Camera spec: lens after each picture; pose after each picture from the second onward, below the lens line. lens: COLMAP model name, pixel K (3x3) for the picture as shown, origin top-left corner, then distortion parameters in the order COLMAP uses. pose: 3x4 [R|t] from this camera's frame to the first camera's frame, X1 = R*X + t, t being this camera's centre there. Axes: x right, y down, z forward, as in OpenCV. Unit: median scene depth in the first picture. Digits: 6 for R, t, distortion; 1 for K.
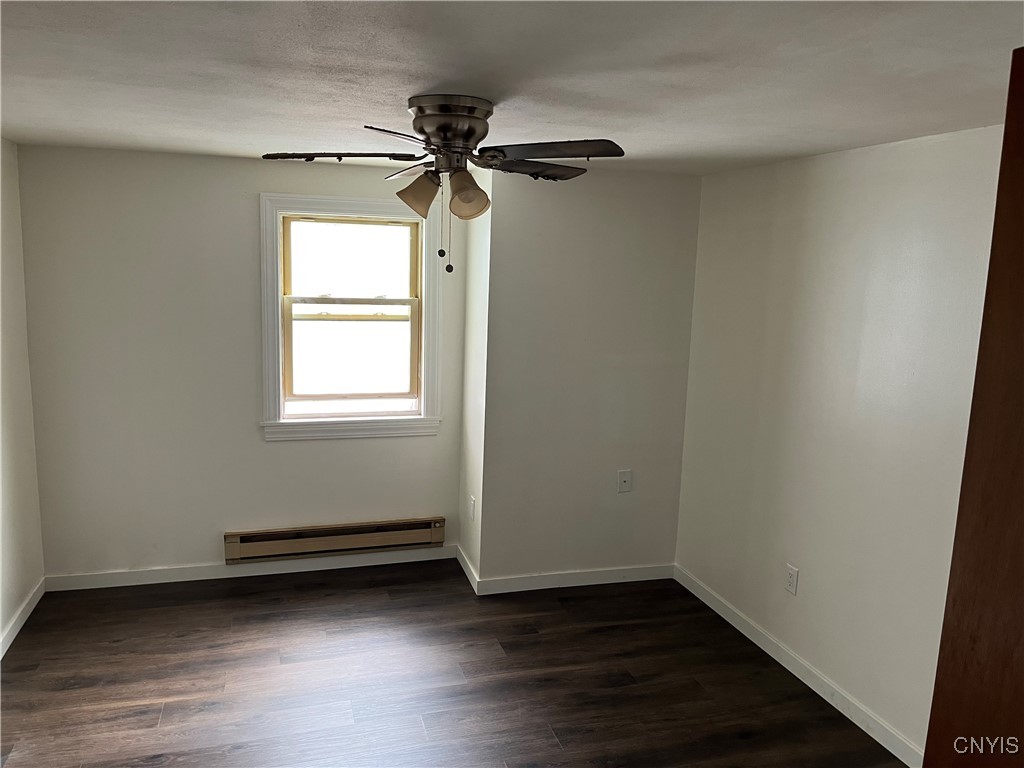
lens RADIAL K [[759.0, 0, 506.5], [0, 759.0, 382.9], [0, 0, 1]] dist [0.050504, -0.006487]
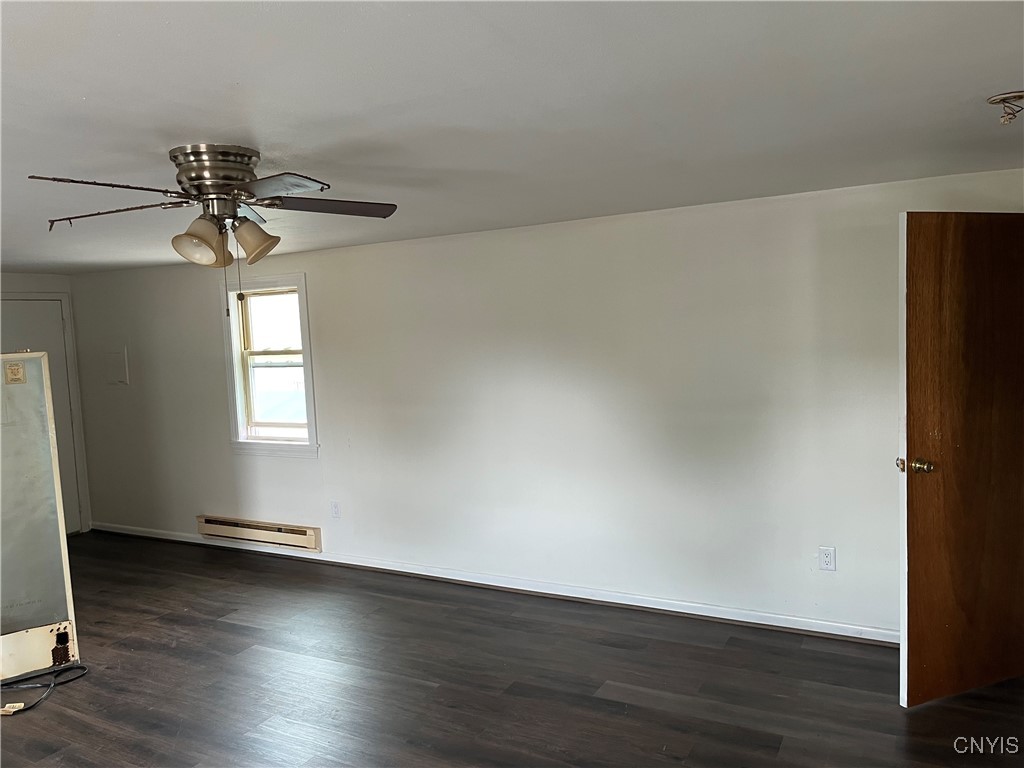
lens RADIAL K [[759.0, 0, 509.1], [0, 759.0, 381.1], [0, 0, 1]] dist [0.050504, -0.006487]
pose [[0.689168, -0.000199, -0.724602, 1.036778], [-0.046367, 0.997938, -0.044375, -0.017859], [0.723117, 0.064179, 0.687738, 0.384501]]
